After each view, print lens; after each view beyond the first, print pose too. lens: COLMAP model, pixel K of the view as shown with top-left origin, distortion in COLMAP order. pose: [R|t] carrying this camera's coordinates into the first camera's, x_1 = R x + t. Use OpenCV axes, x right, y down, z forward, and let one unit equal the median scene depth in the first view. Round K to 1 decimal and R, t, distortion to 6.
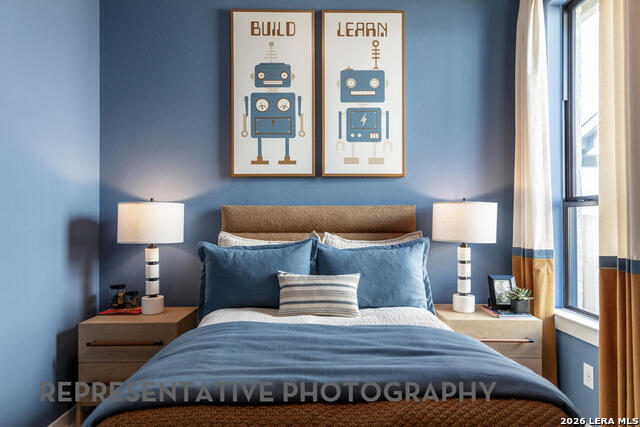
lens RADIAL K [[413.6, 0, 319.3], [0, 413.6, 215.4], [0, 0, 1]] dist [0.005951, -0.008357]
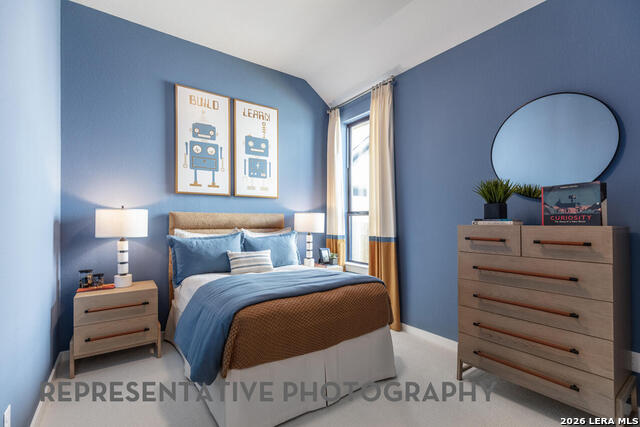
lens RADIAL K [[294.1, 0, 320.7], [0, 294.1, 216.2], [0, 0, 1]] dist [-0.004502, -0.000414]
pose [[0.825075, 0.011836, 0.564899, -0.399159], [-0.008637, 0.999928, -0.008337, -0.003490], [-0.564957, 0.002000, 0.825118, -0.209133]]
